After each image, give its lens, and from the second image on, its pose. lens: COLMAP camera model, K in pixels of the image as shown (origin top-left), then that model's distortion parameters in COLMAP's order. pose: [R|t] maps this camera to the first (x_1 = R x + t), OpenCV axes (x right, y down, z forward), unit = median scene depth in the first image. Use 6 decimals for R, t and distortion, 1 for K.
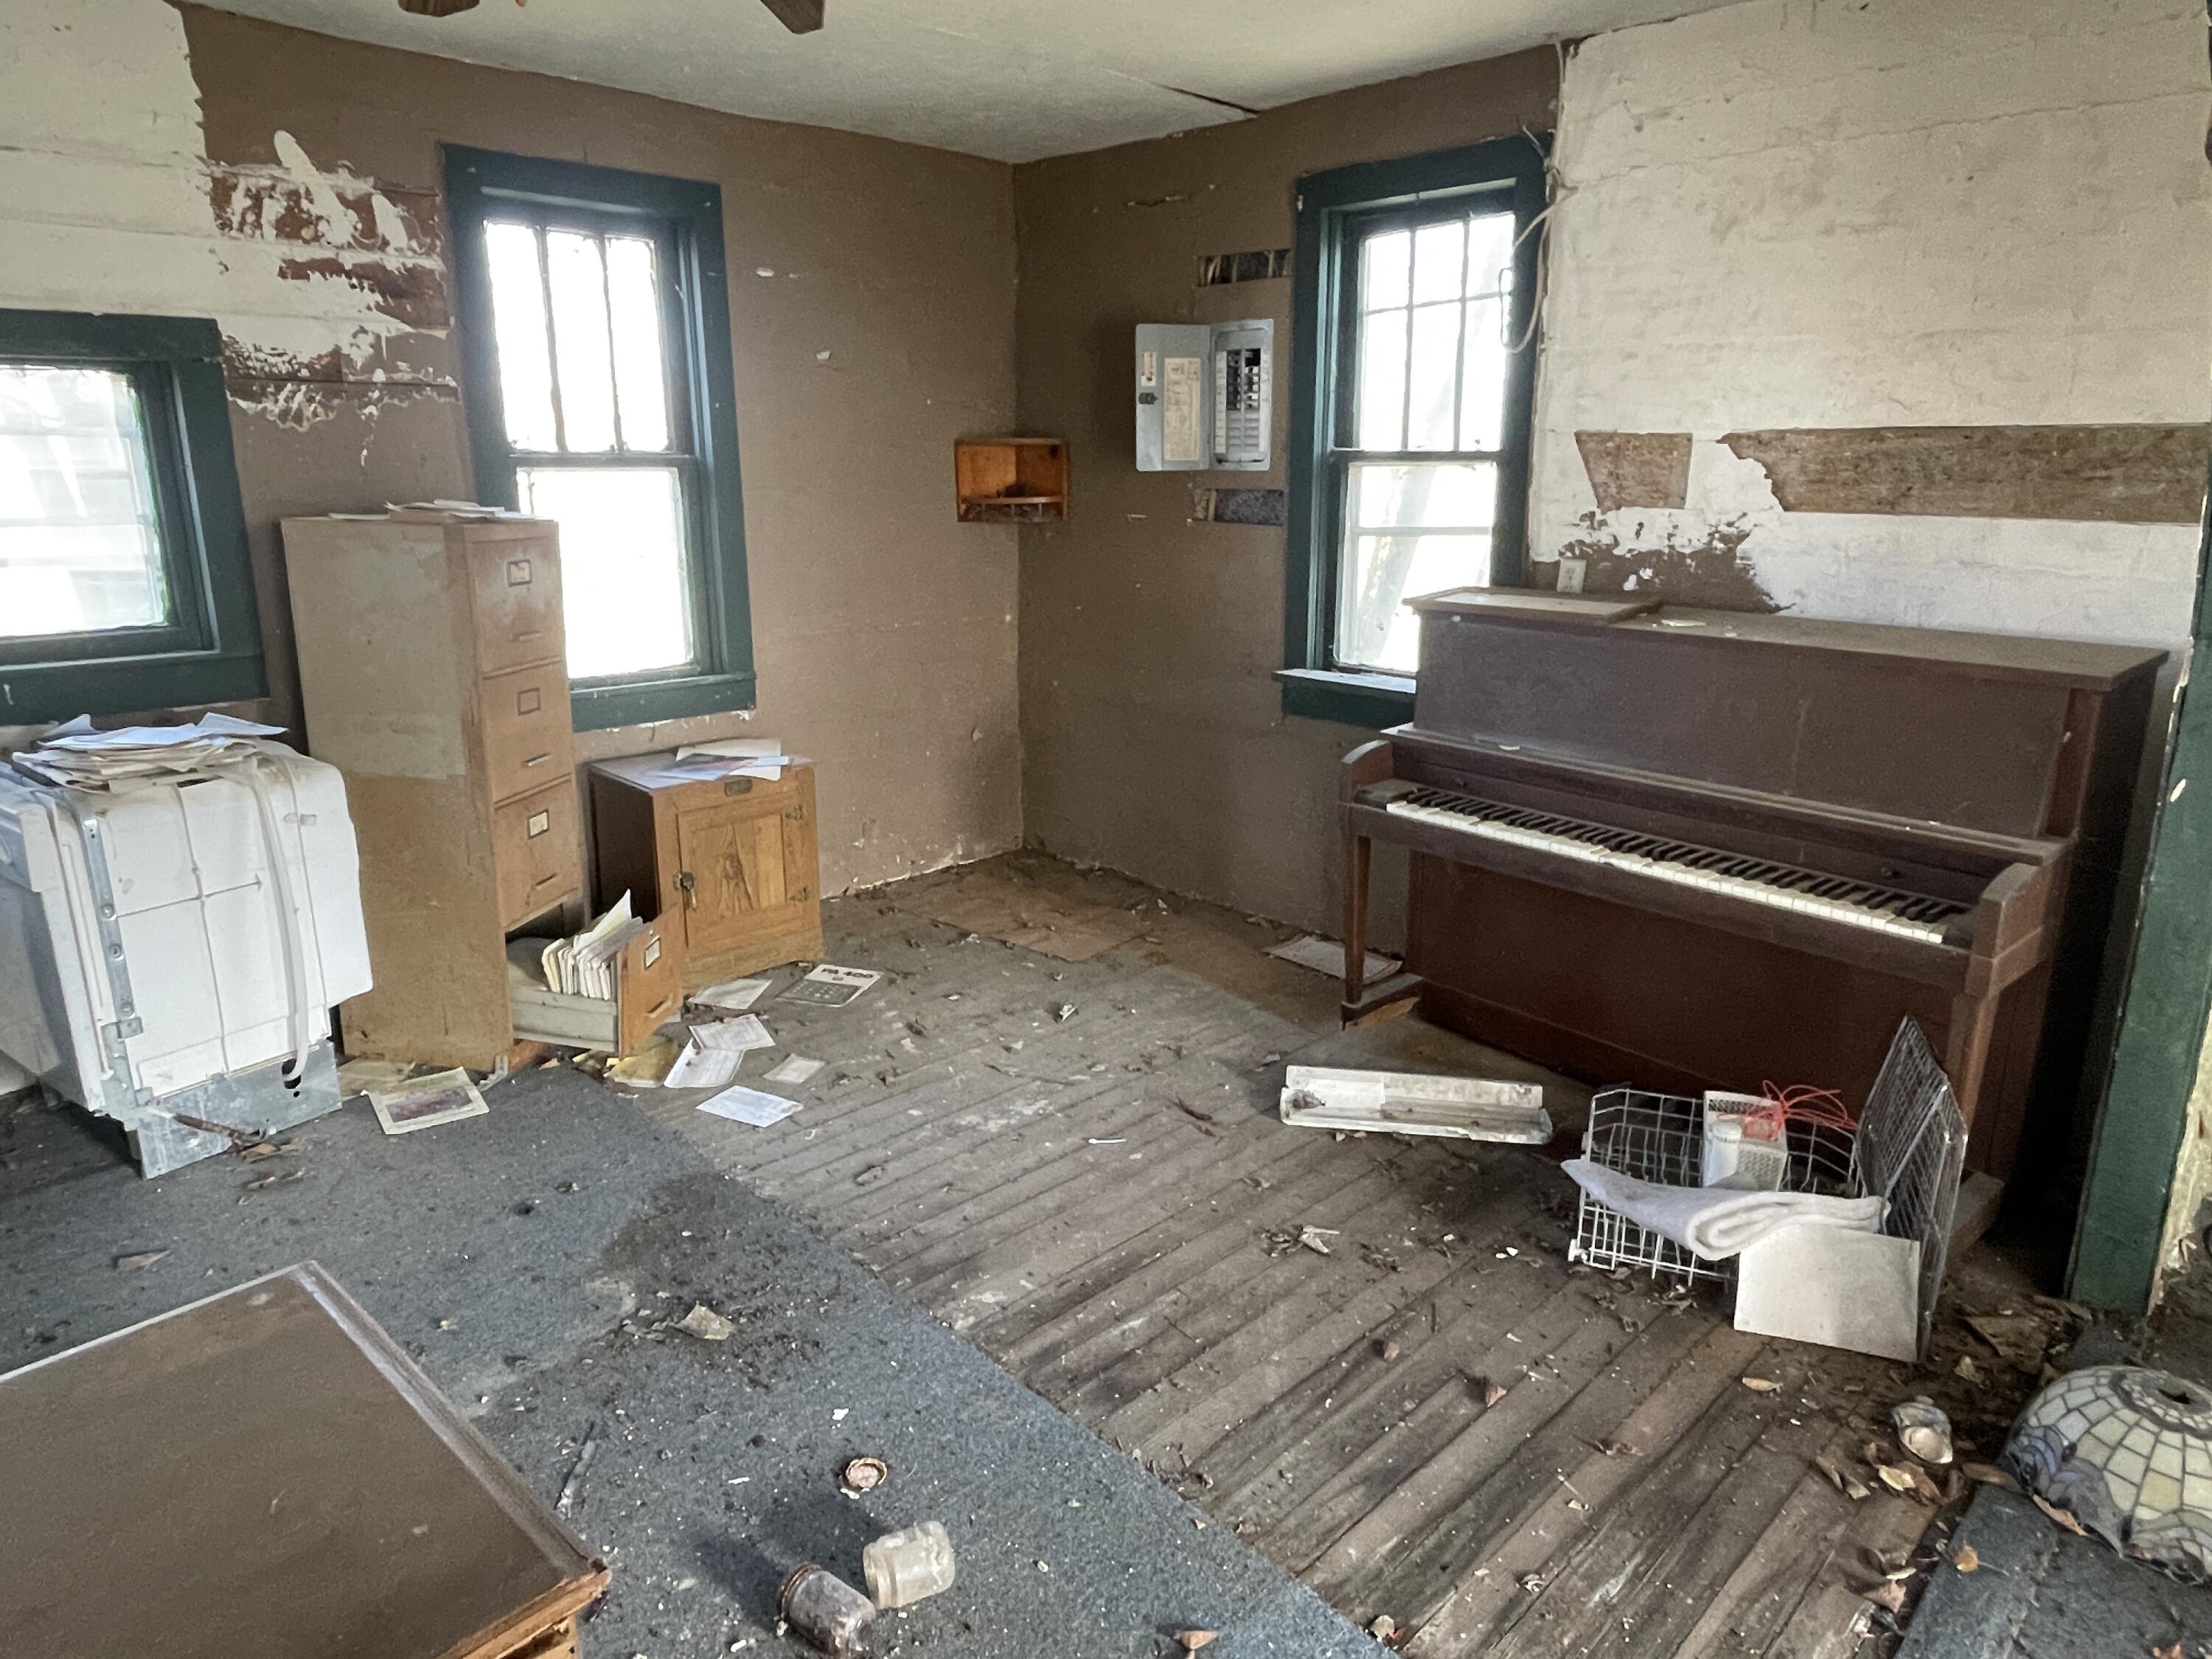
lens RADIAL K [[1374.2, 0, 1093.9], [0, 1374.2, 820.8], [0, 0, 1]] dist [-0.000801, -0.002133]
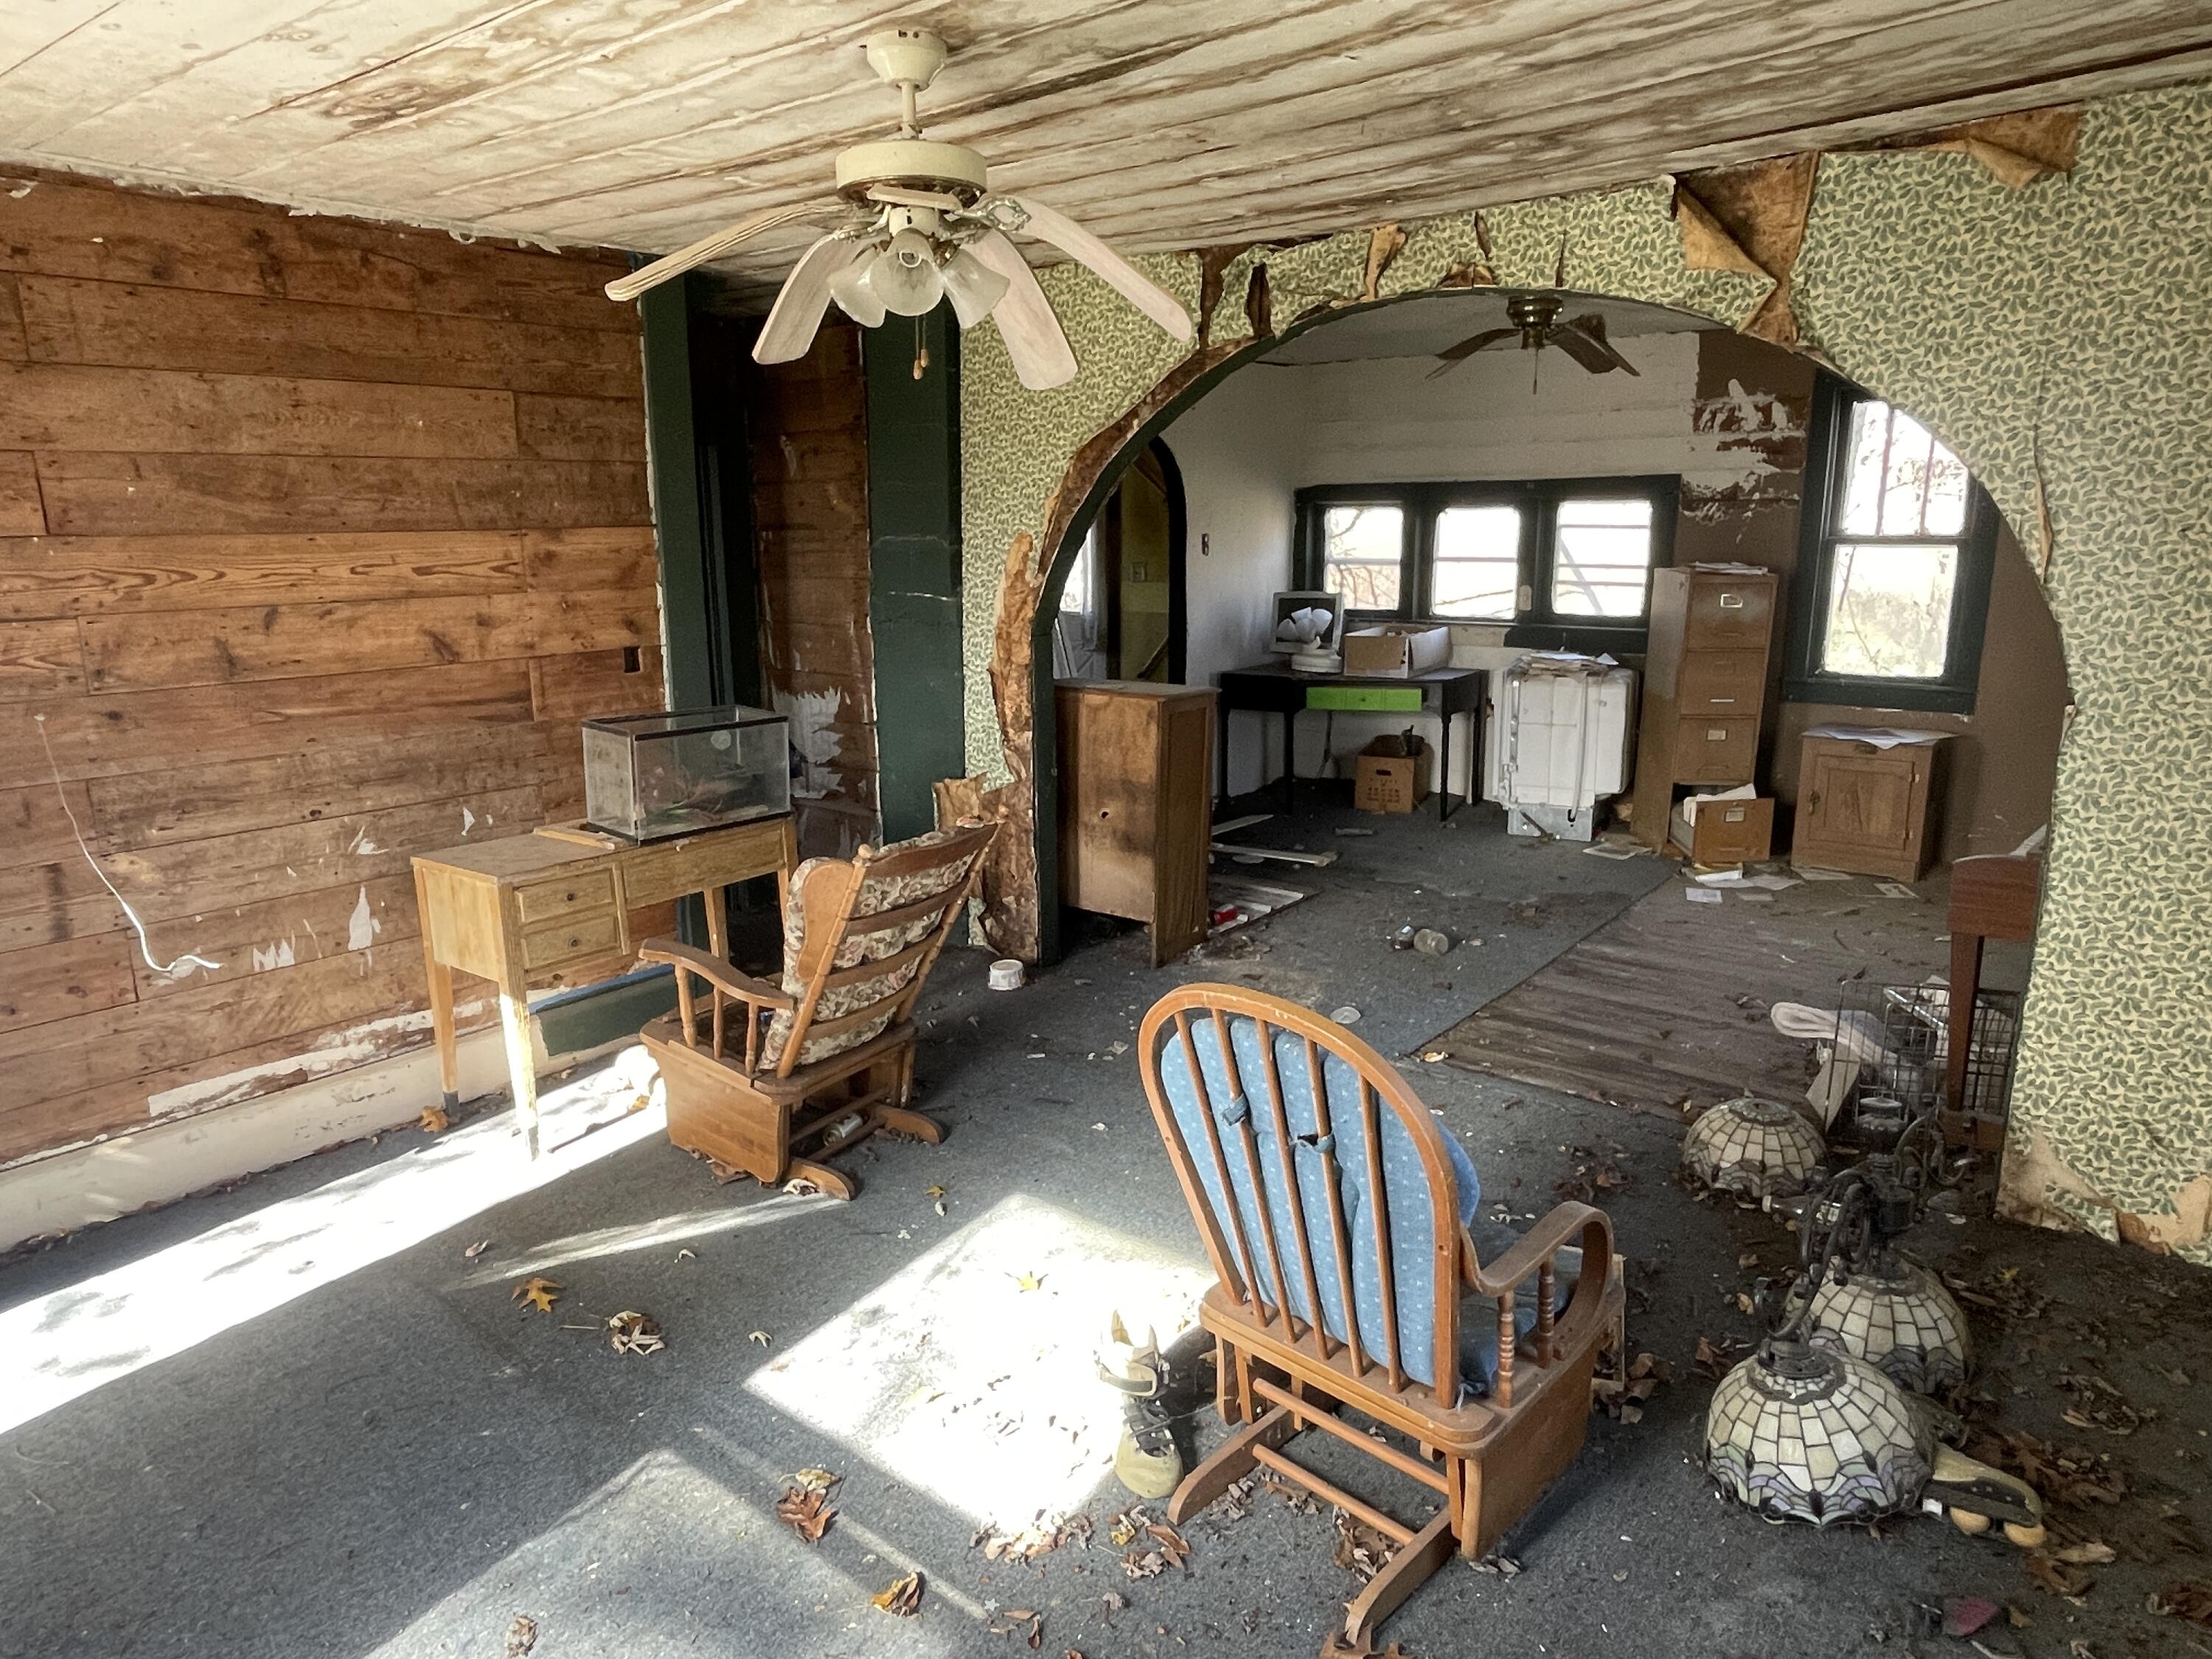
lens RADIAL K [[1374.2, 0, 1093.9], [0, 1374.2, 820.8], [0, 0, 1]] dist [-0.000801, -0.002133]
pose [[0.124702, 0.217158, -0.968138, 1.395330], [-0.238666, 0.953670, 0.183172, -0.028126], [0.963062, 0.208219, 0.170753, -0.117288]]
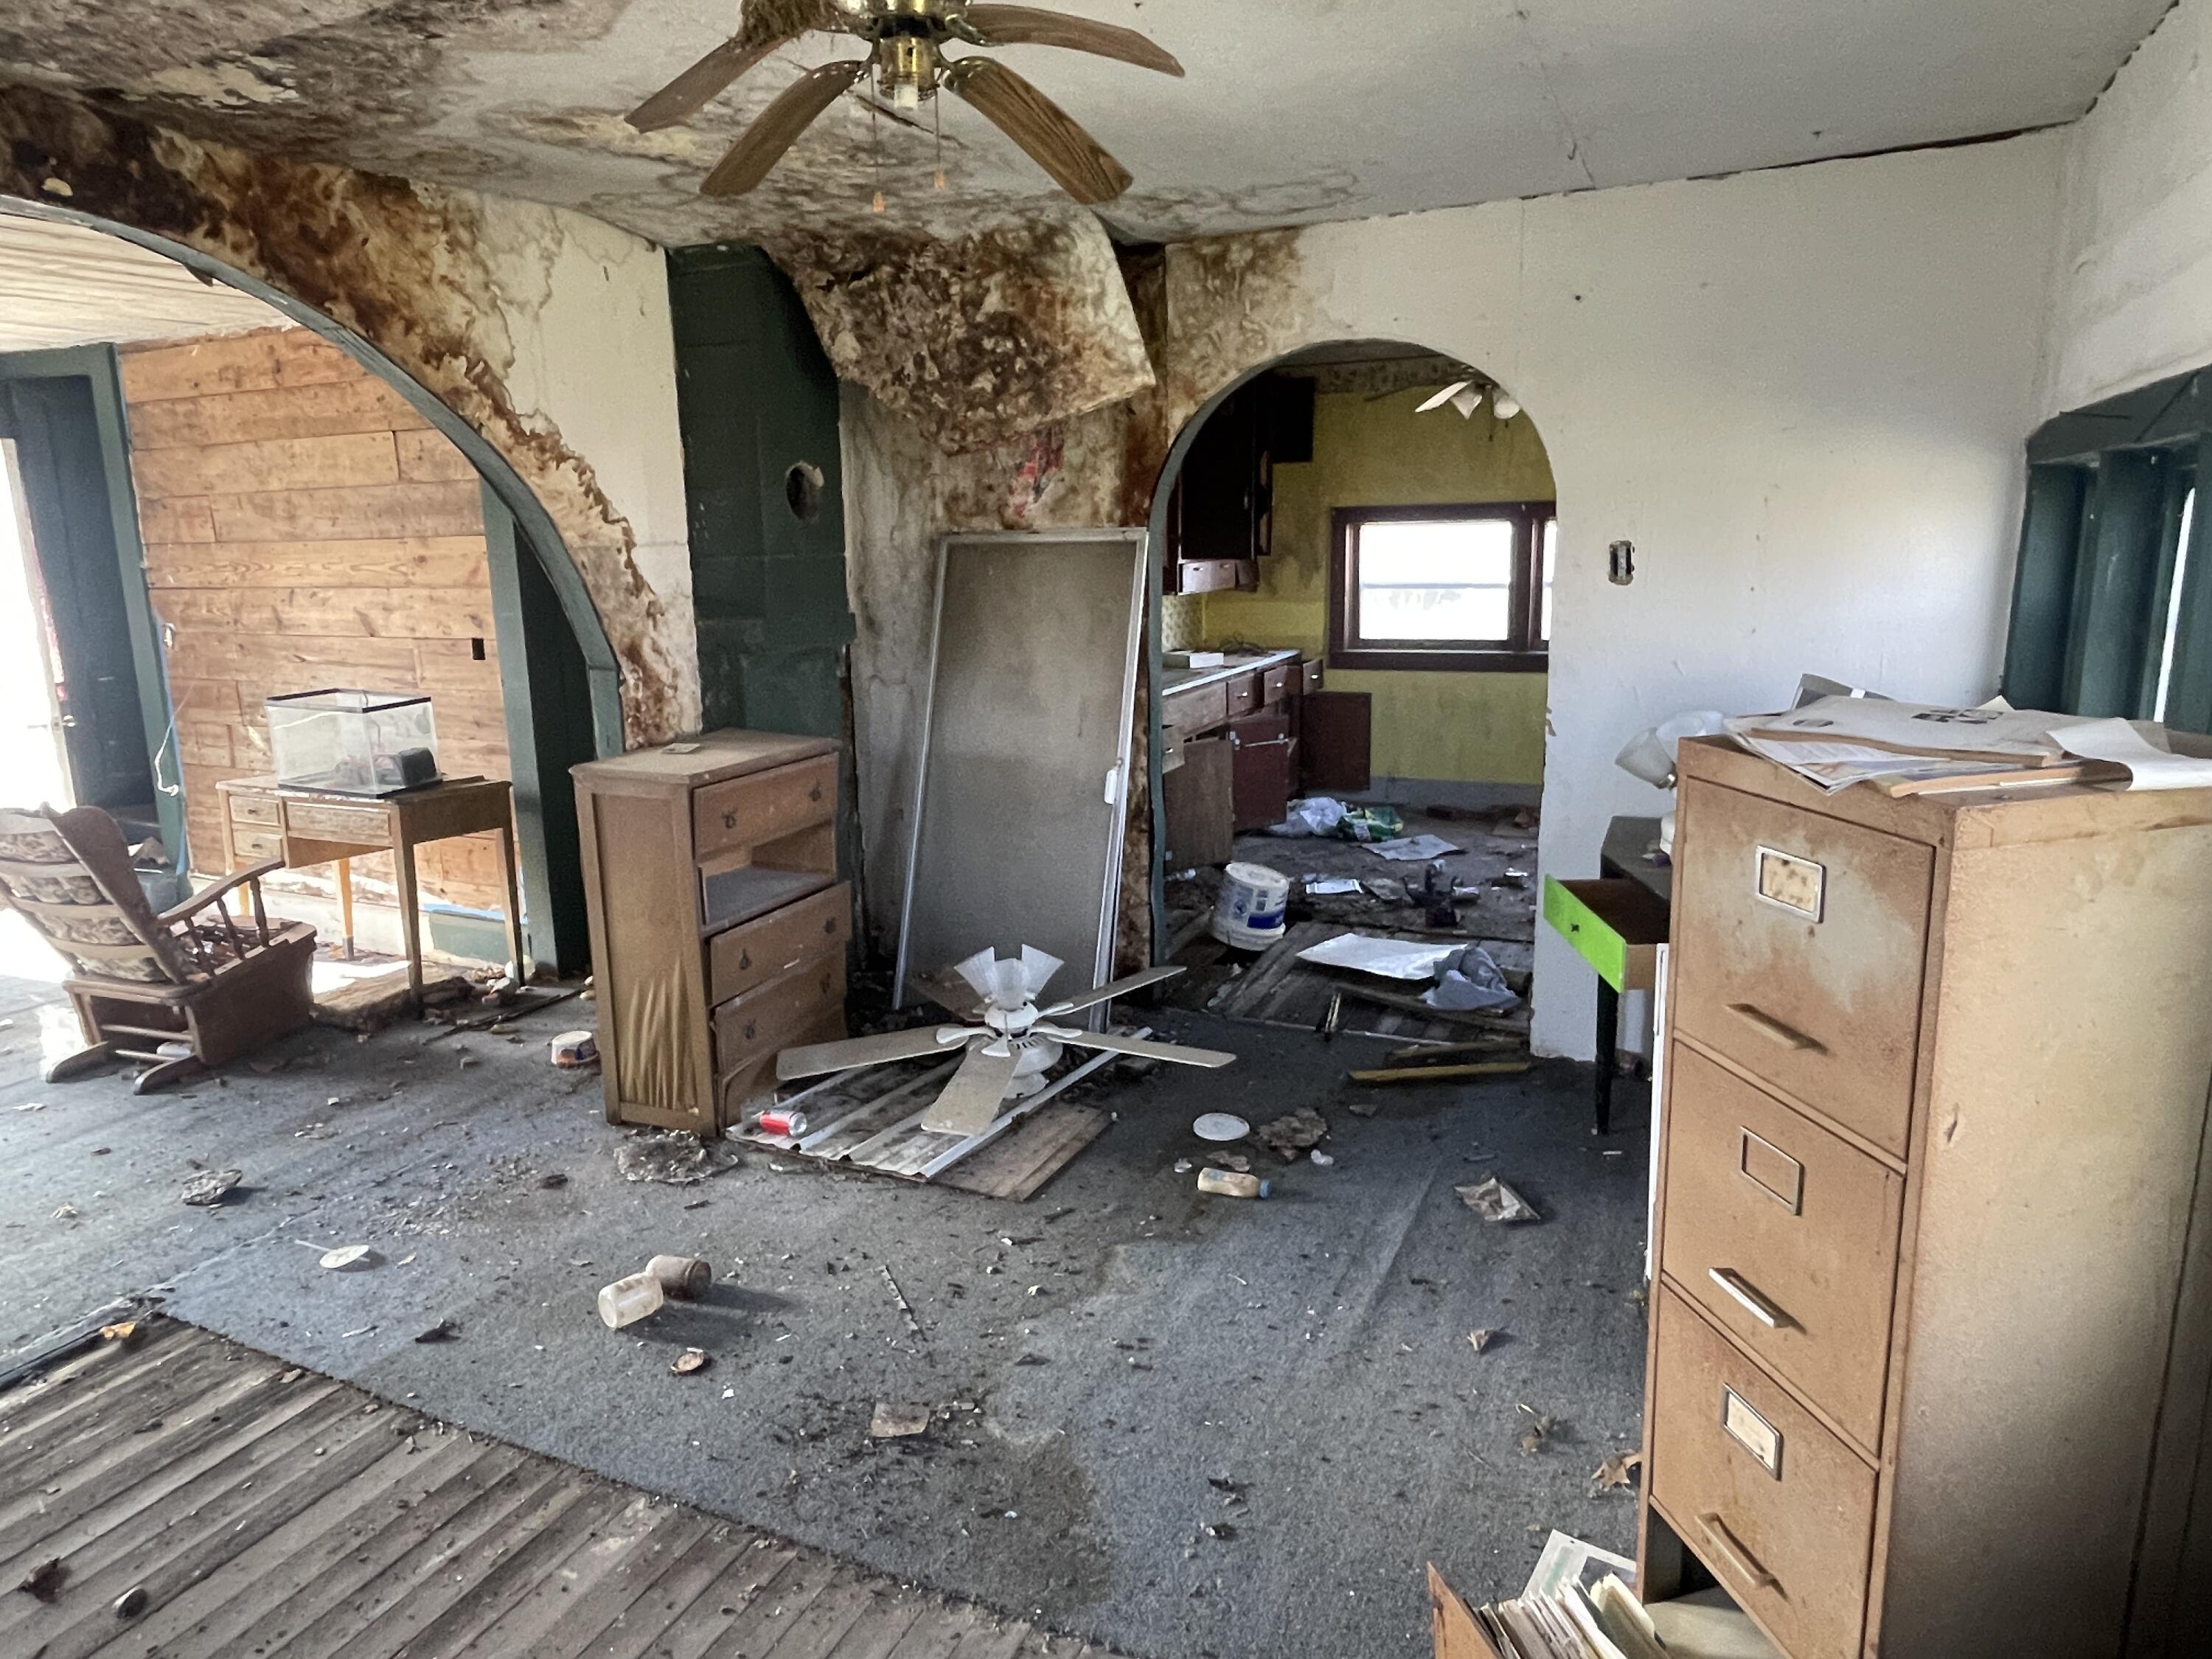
lens RADIAL K [[1374.2, 0, 1093.9], [0, 1374.2, 820.8], [0, 0, 1]] dist [-0.000801, -0.002133]
pose [[-0.936143, 0.090355, -0.339812, -0.082898], [-0.066865, 0.903039, 0.424323, -0.356397], [0.345203, 0.419948, -0.839332, 1.270618]]
